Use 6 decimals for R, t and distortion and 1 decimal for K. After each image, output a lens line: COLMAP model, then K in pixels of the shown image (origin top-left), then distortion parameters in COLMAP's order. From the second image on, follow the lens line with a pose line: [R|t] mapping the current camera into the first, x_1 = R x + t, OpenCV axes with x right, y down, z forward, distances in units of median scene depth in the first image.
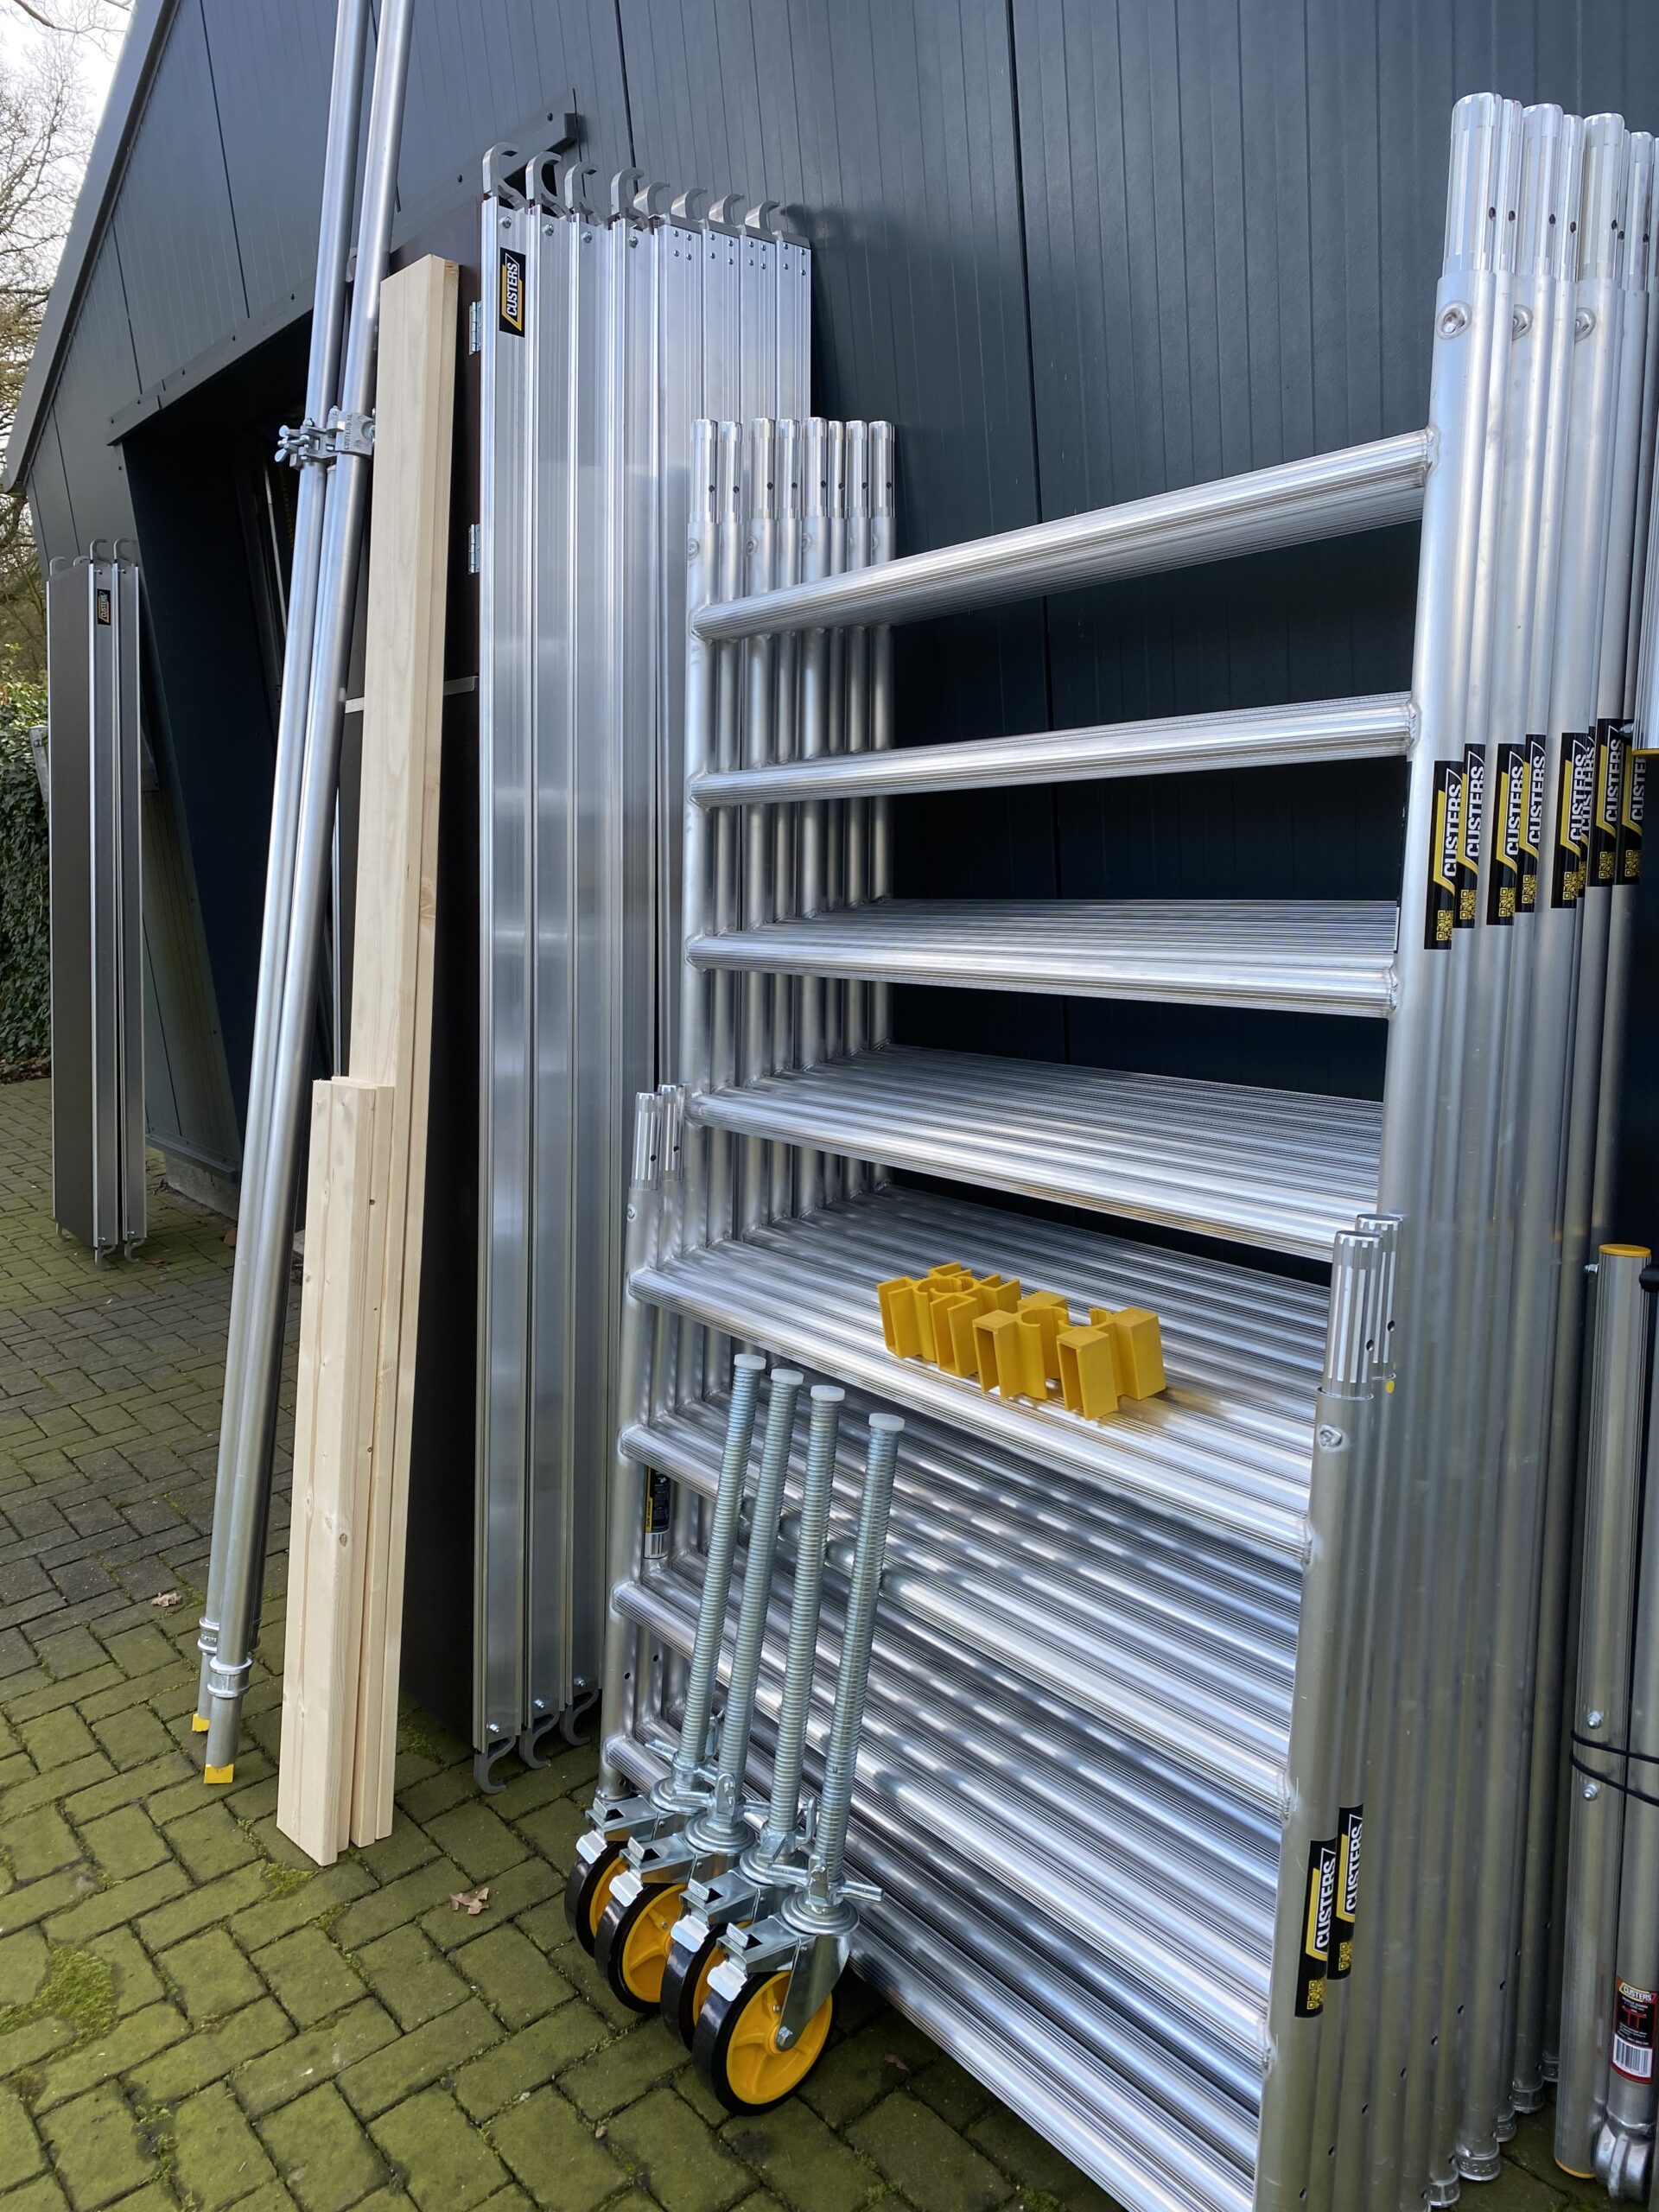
lens RADIAL K [[1685.9, 0, 811.8], [0, 1685.9, 1094.4], [0, 0, 1]] dist [0.022624, -0.024186]
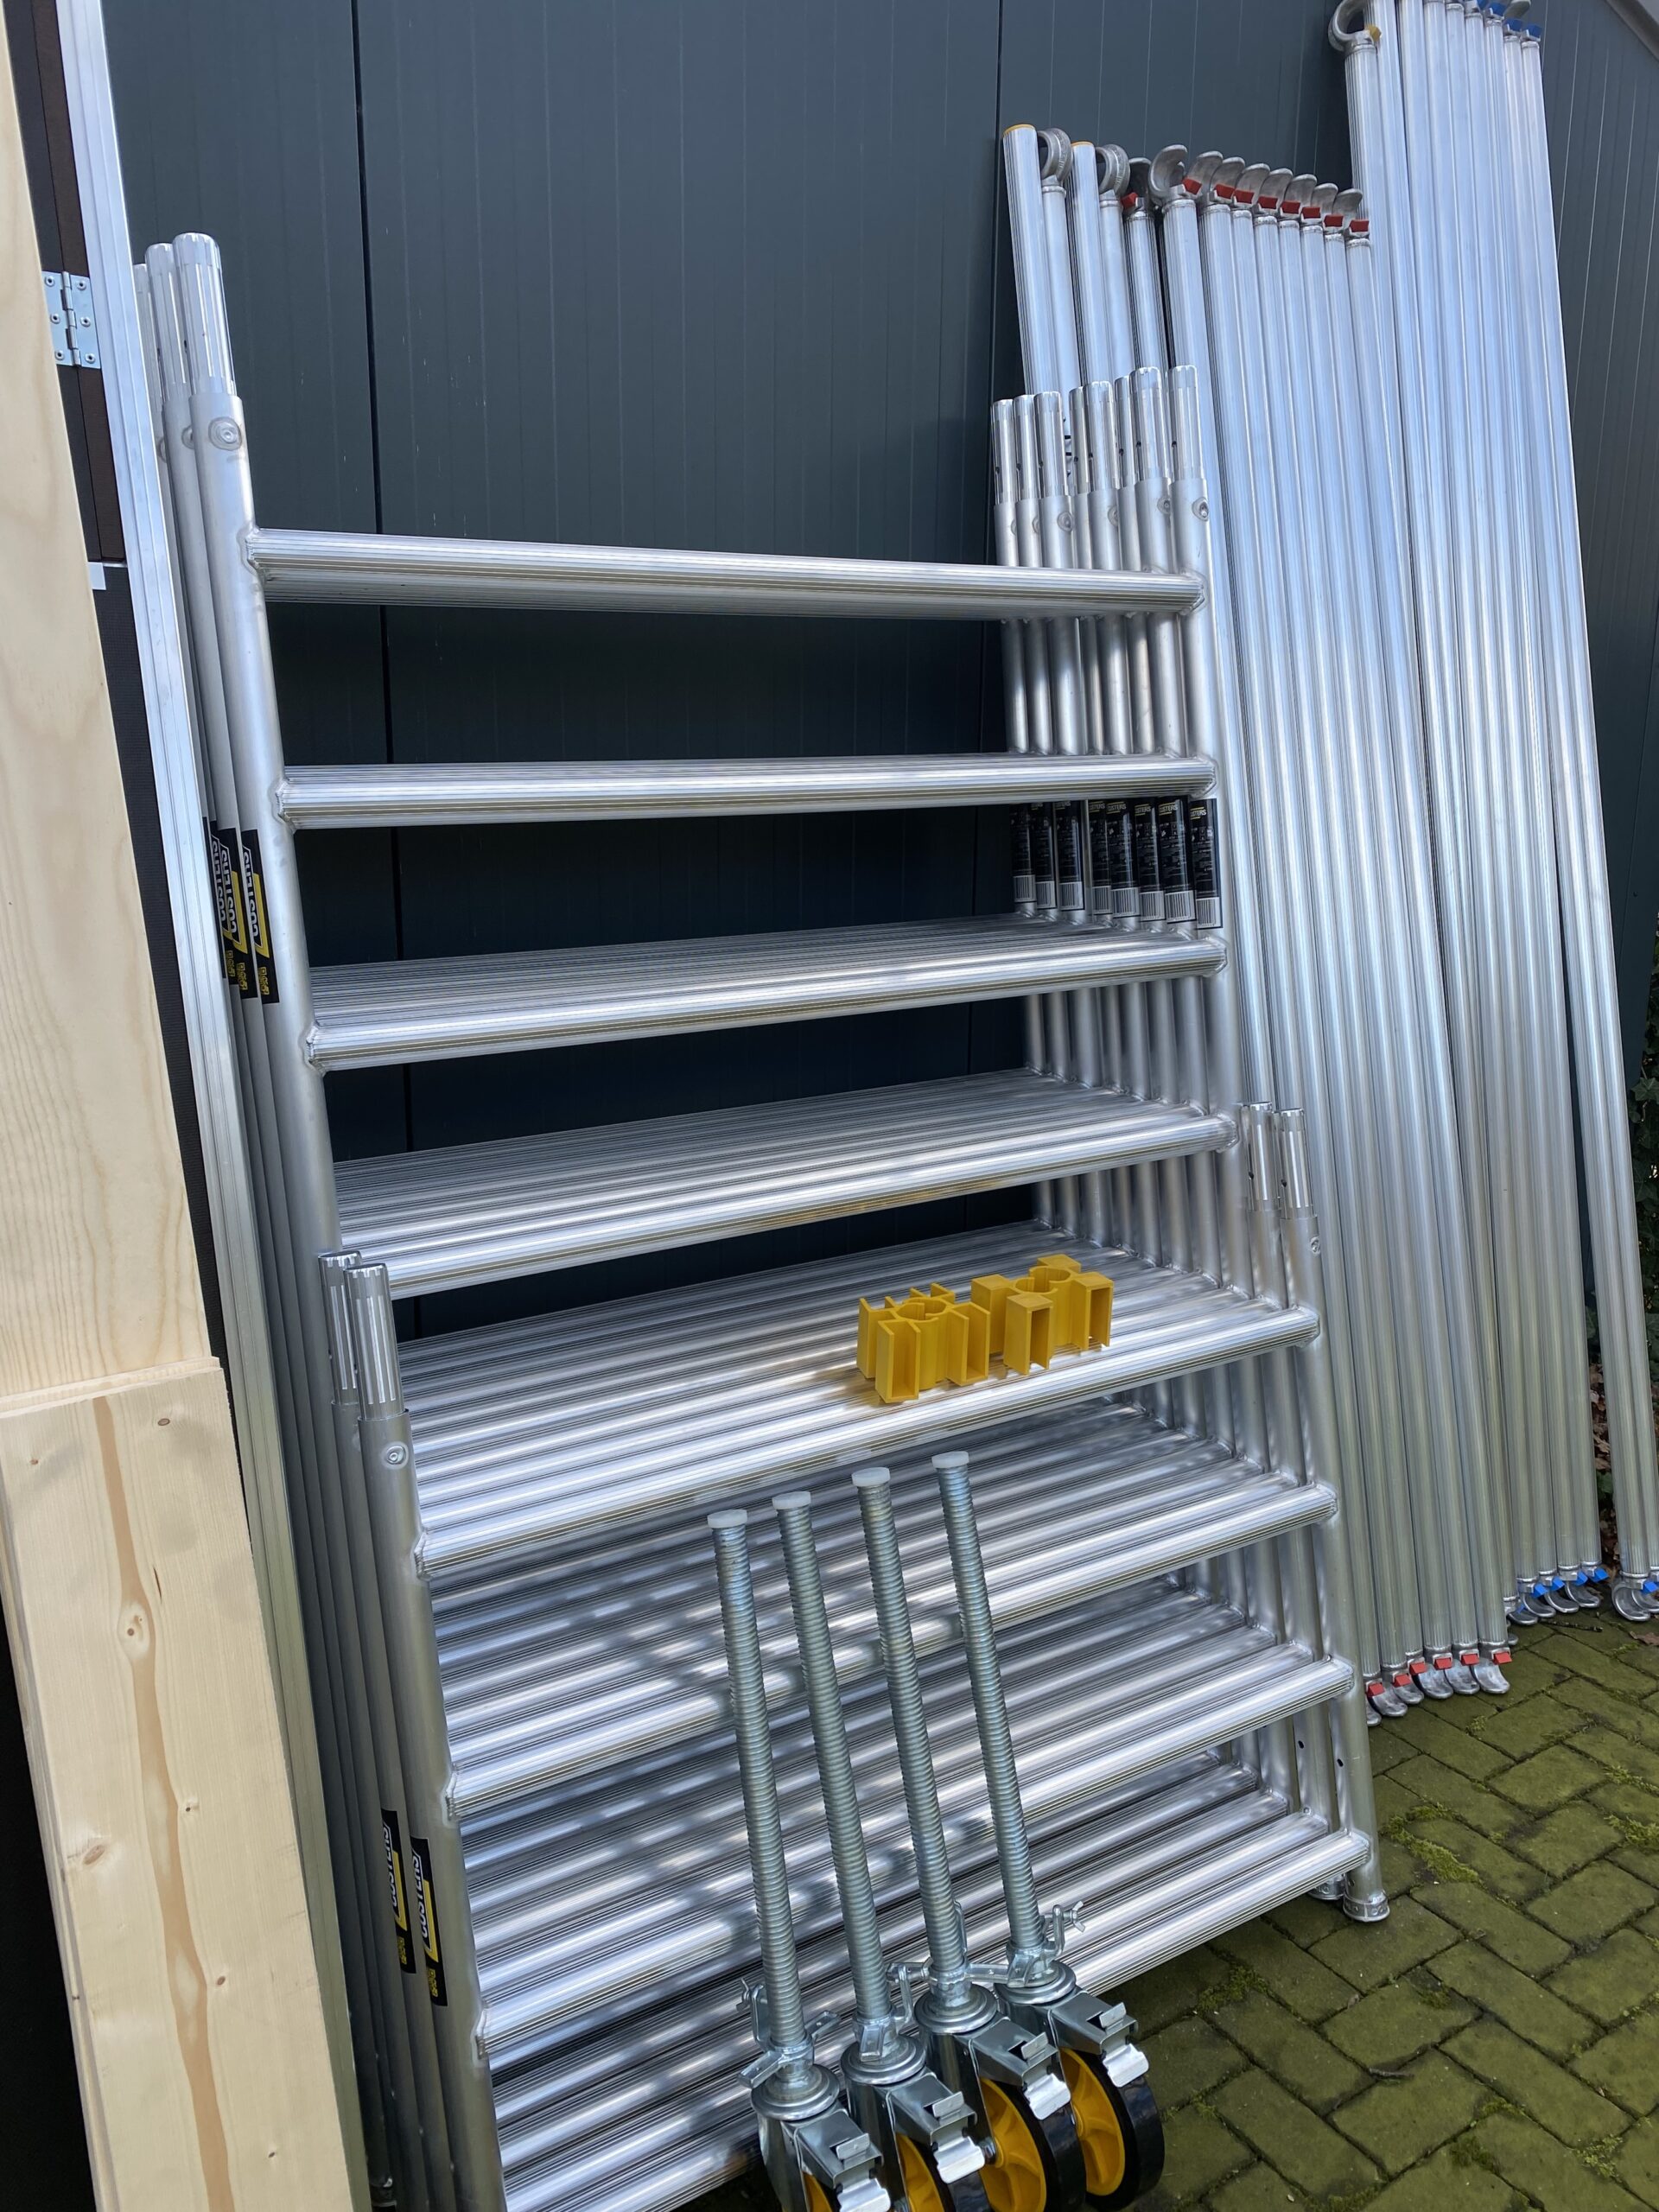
lens RADIAL K [[1685.9, 0, 802.6], [0, 1685.9, 1107.3], [0, 0, 1]] dist [0.022624, -0.024186]
pose [[0.093956, -0.122549, 0.988005, -0.858662], [0.193869, 0.975650, 0.102580, -0.114802], [-0.976518, 0.181905, 0.115426, 0.899013]]
